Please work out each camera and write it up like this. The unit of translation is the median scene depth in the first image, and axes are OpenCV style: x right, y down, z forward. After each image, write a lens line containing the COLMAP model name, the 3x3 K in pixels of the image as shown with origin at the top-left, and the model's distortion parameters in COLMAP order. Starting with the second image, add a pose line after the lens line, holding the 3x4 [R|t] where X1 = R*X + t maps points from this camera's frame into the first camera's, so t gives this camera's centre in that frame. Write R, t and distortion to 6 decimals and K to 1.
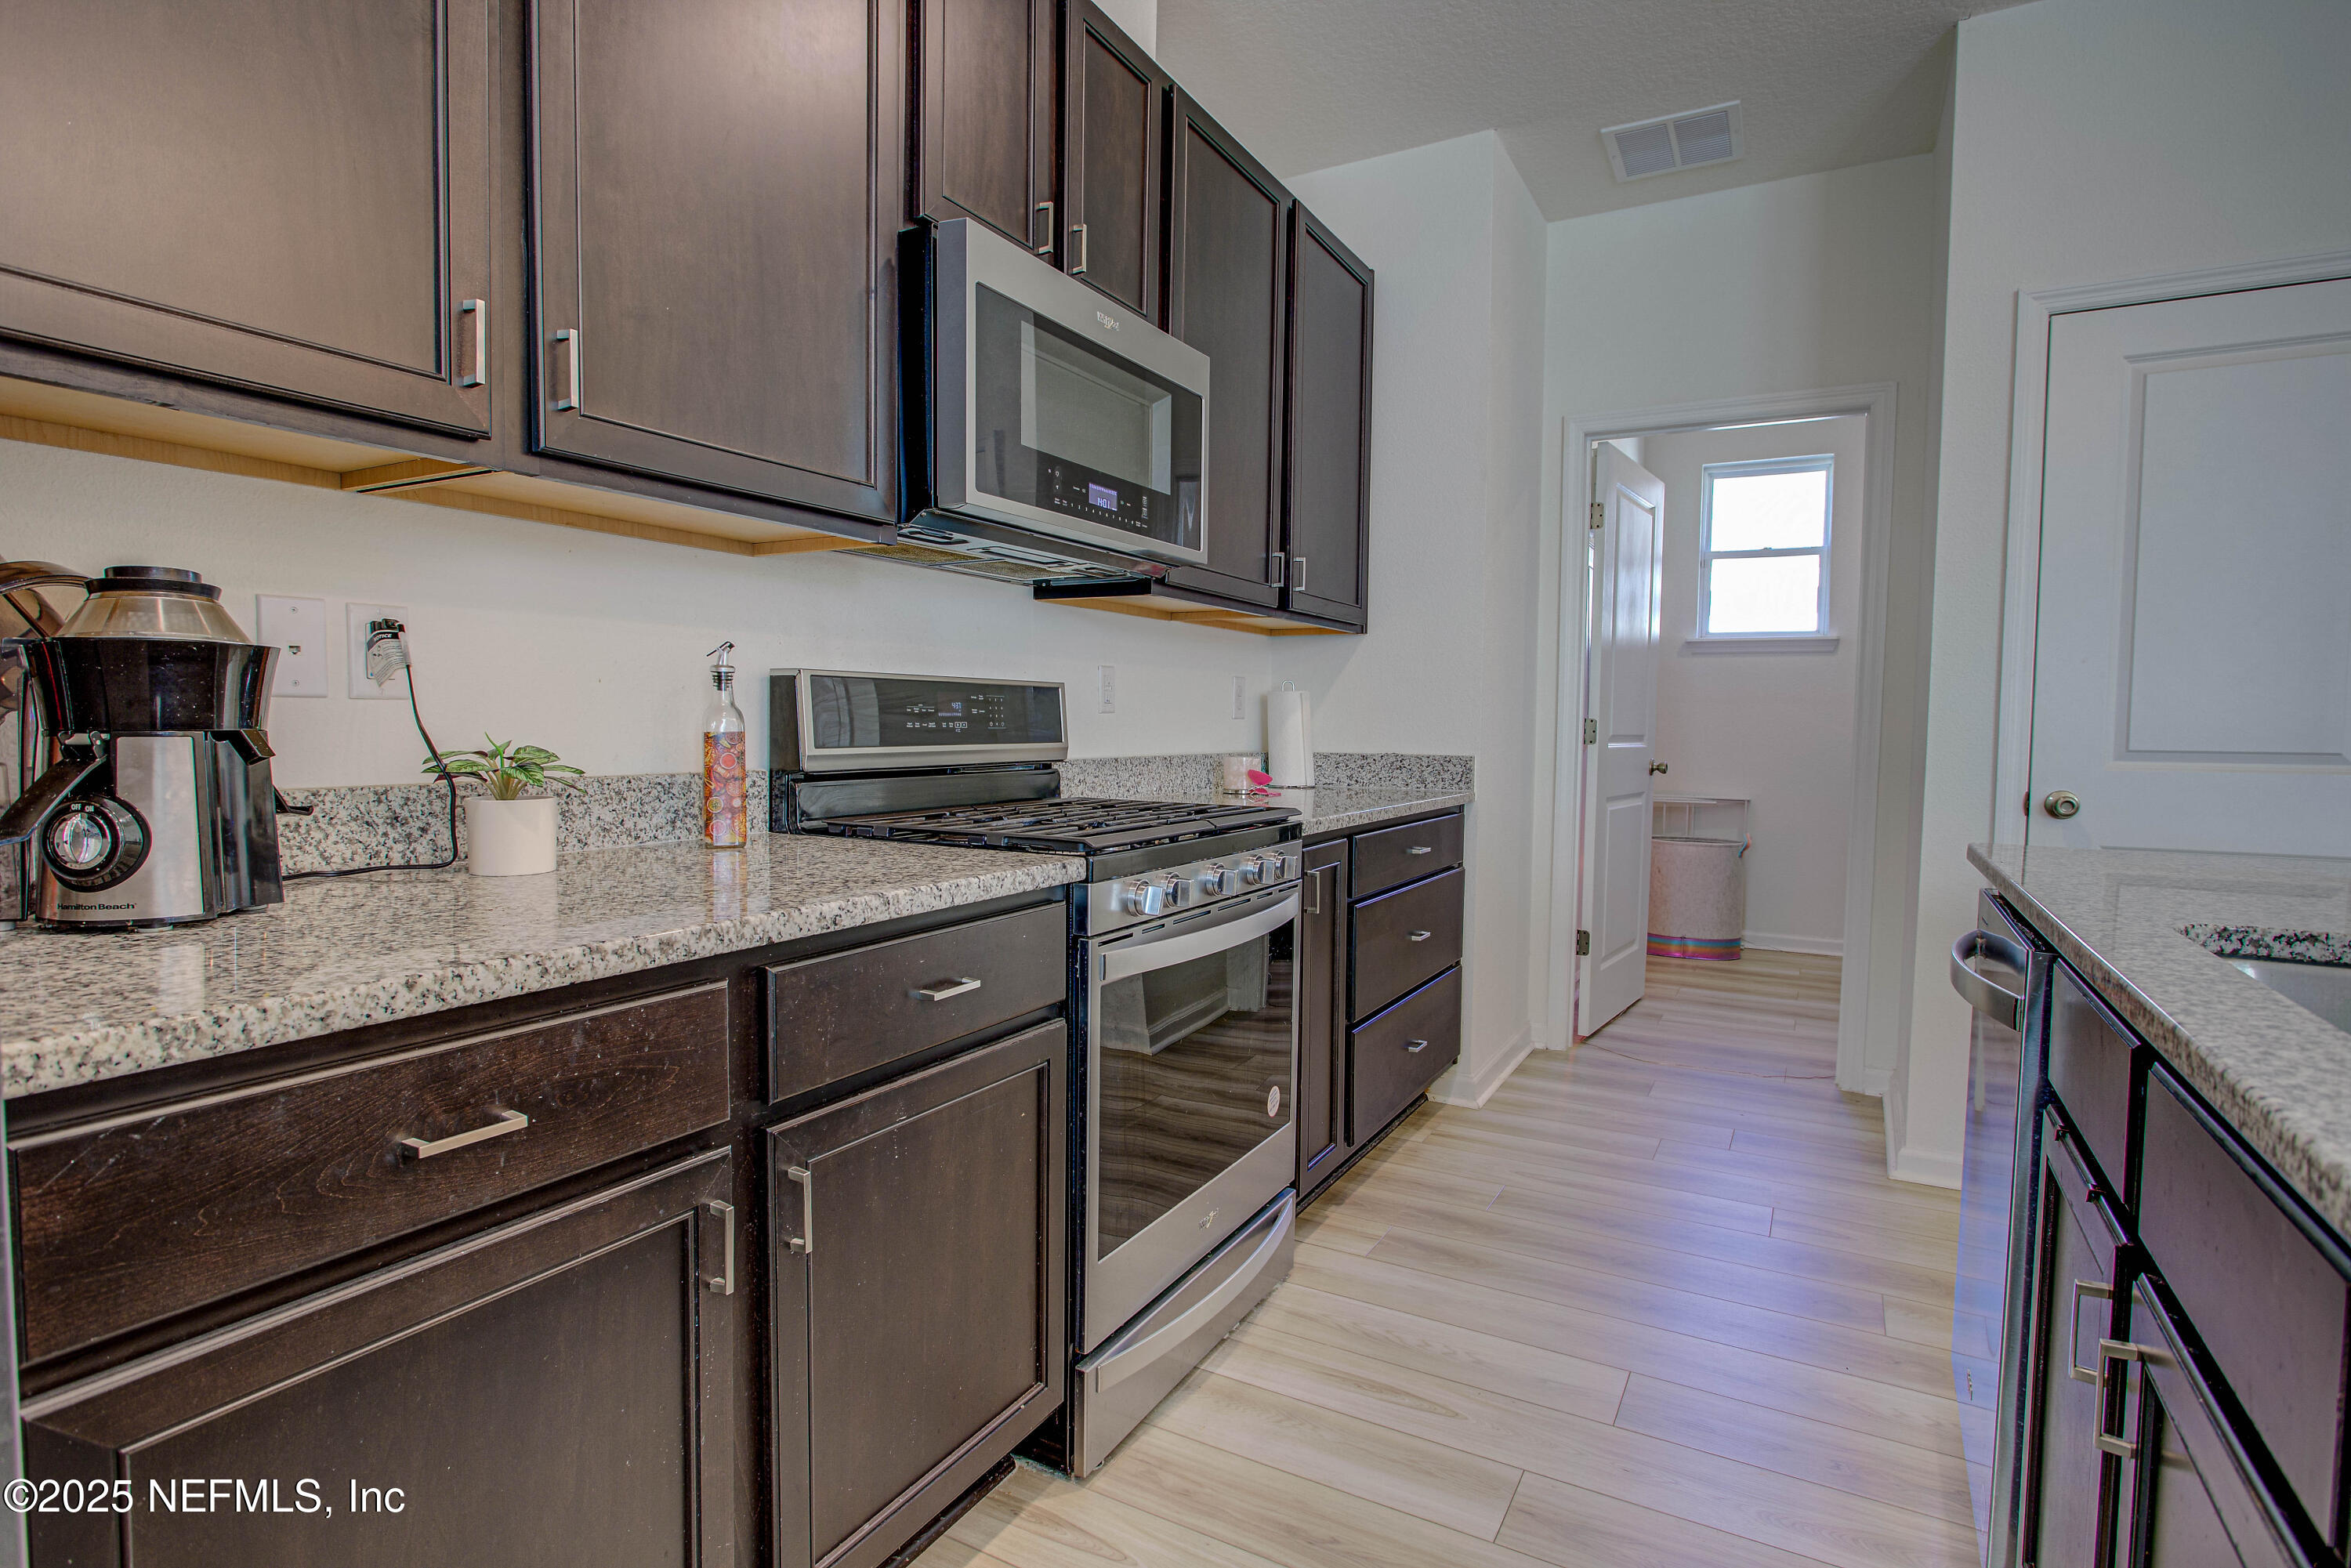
lens RADIAL K [[1198.0, 0, 1171.7], [0, 1198.0, 782.0], [0, 0, 1]] dist [-0.019544, 0.006309]
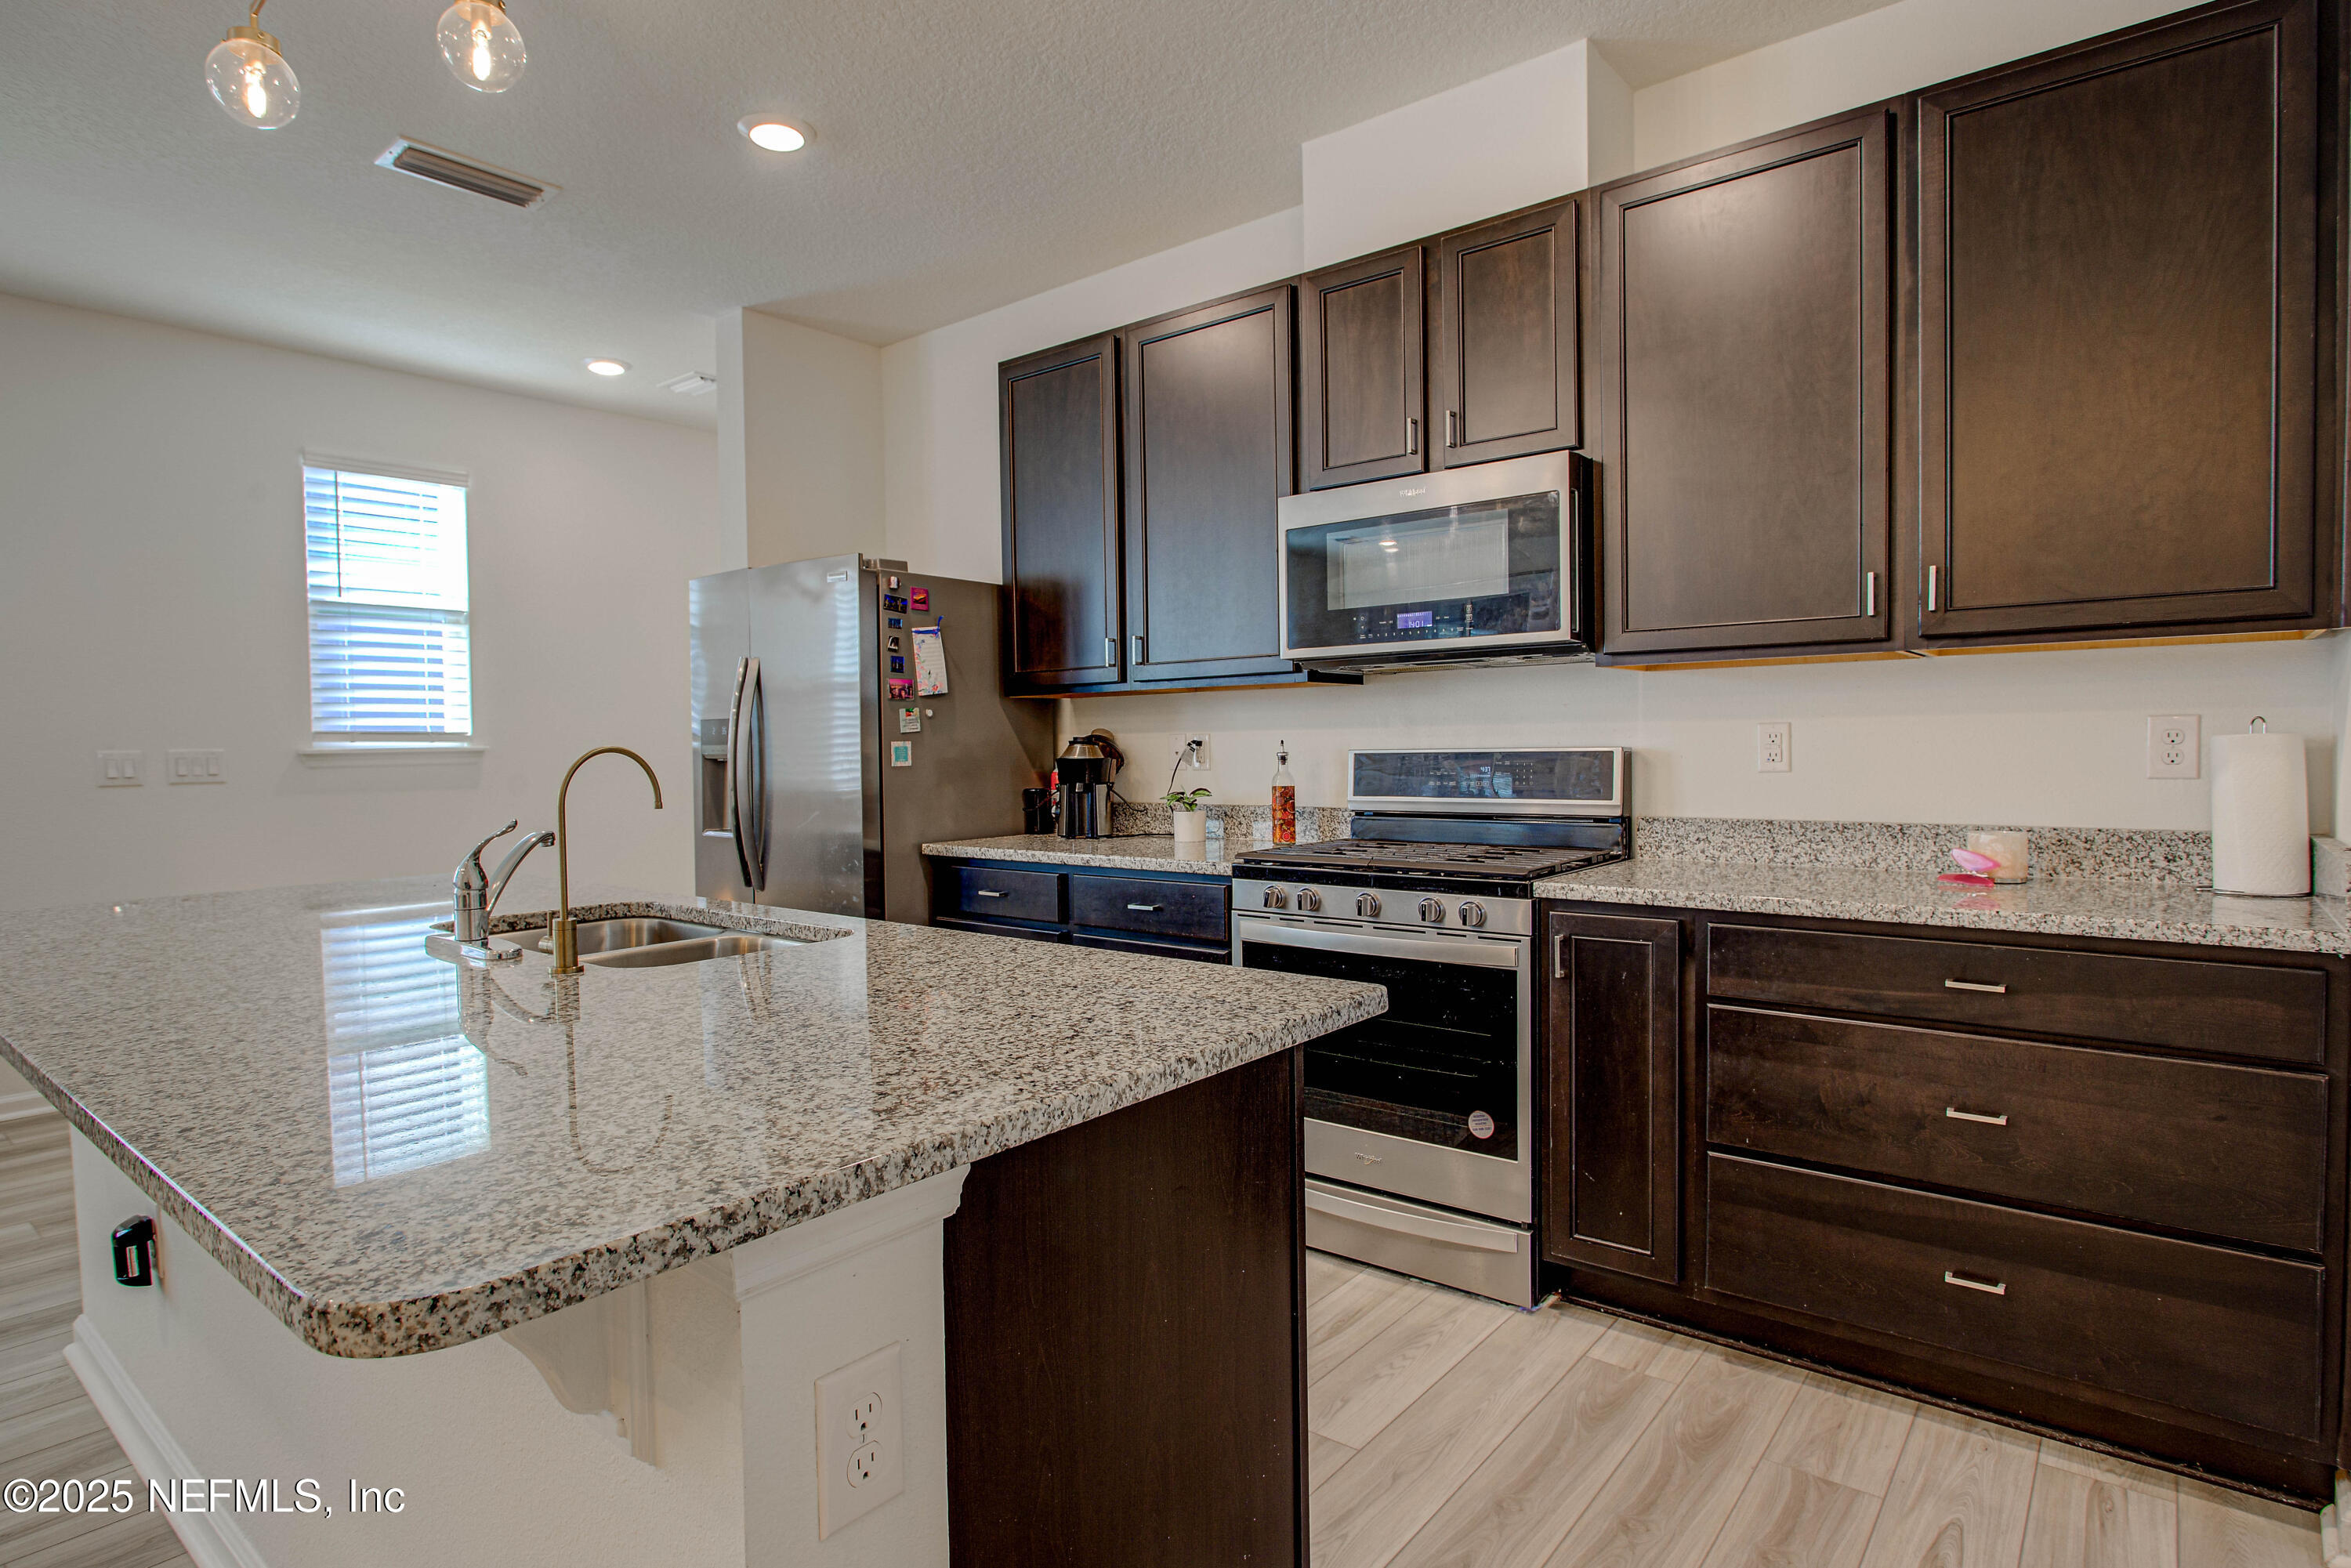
lens RADIAL K [[1198.0, 0, 1218.2], [0, 1198.0, 781.5], [0, 0, 1]] dist [-0.019544, 0.006309]
pose [[-0.133038, 0.018974, -0.990929, 1.392874], [-0.042717, 0.998778, 0.024860, -0.082245], [0.990190, 0.045637, -0.132065, 1.013492]]
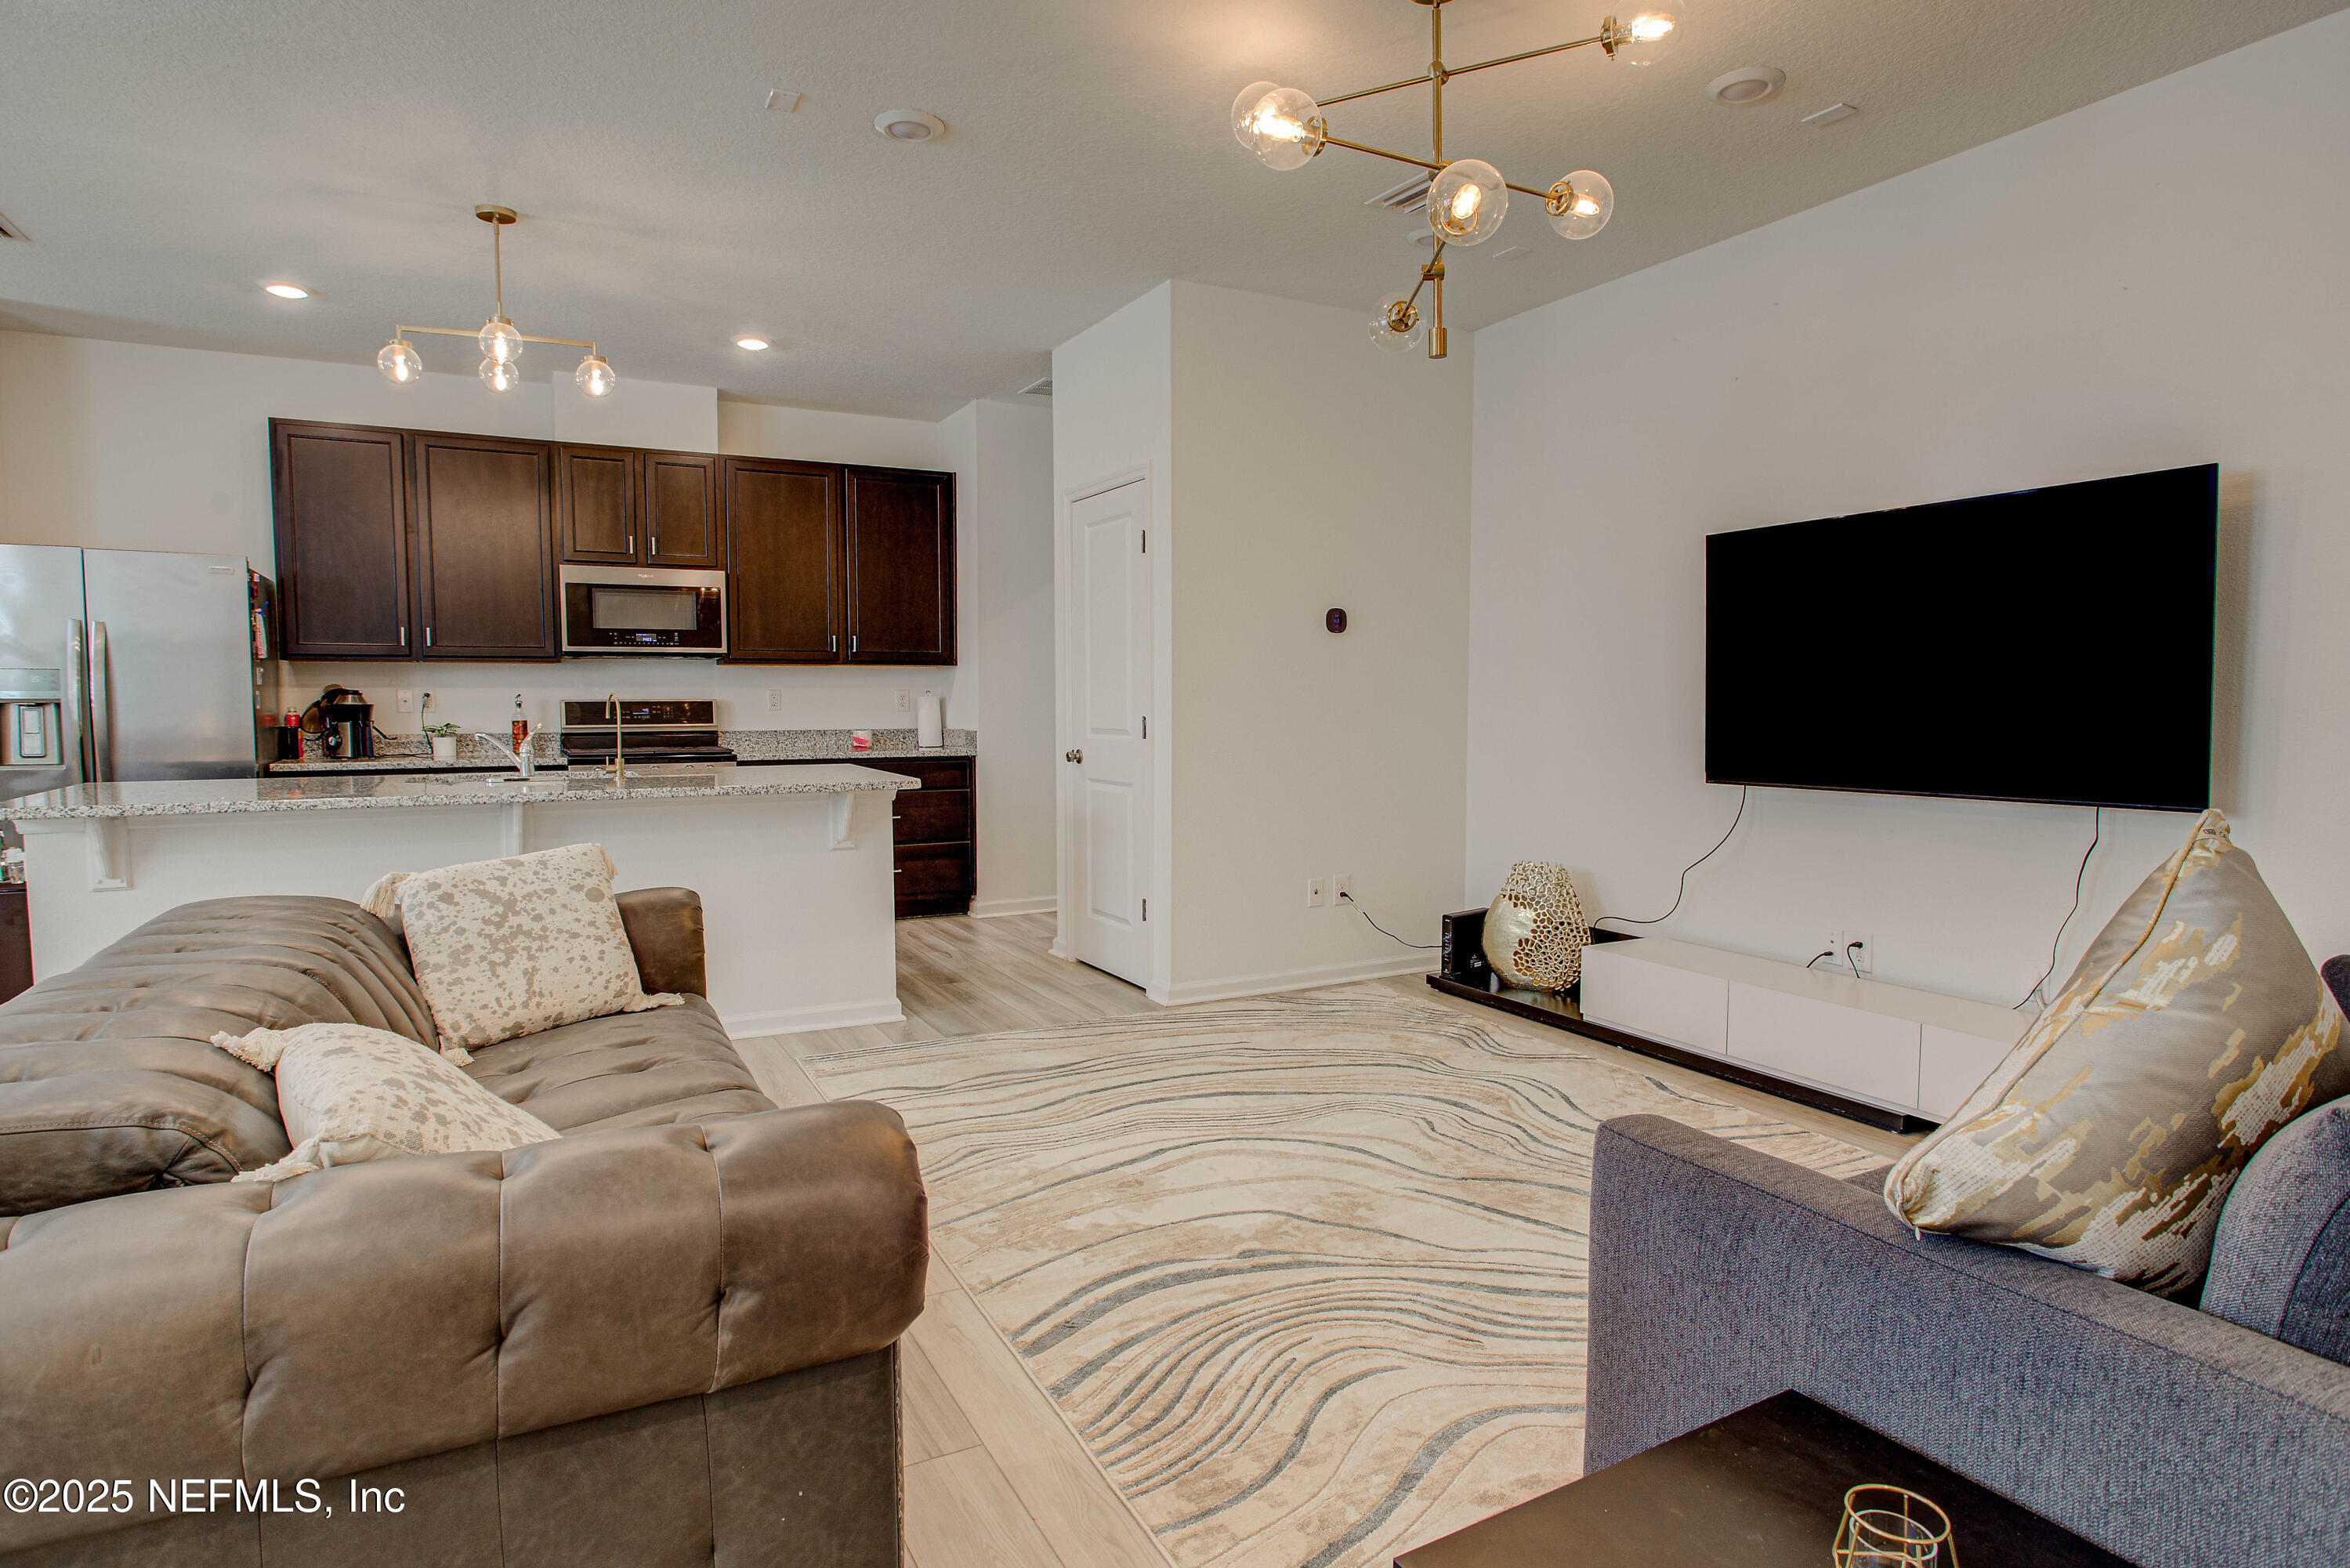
lens RADIAL K [[1197.5, 0, 1158.2], [0, 1197.5, 782.6], [0, 0, 1]] dist [-0.019544, 0.006309]
pose [[0.834654, 0.026962, -0.550115, 2.668402], [-0.018154, 0.999605, 0.021448, 0.027474], [0.550476, -0.007915, 0.834814, -0.747844]]
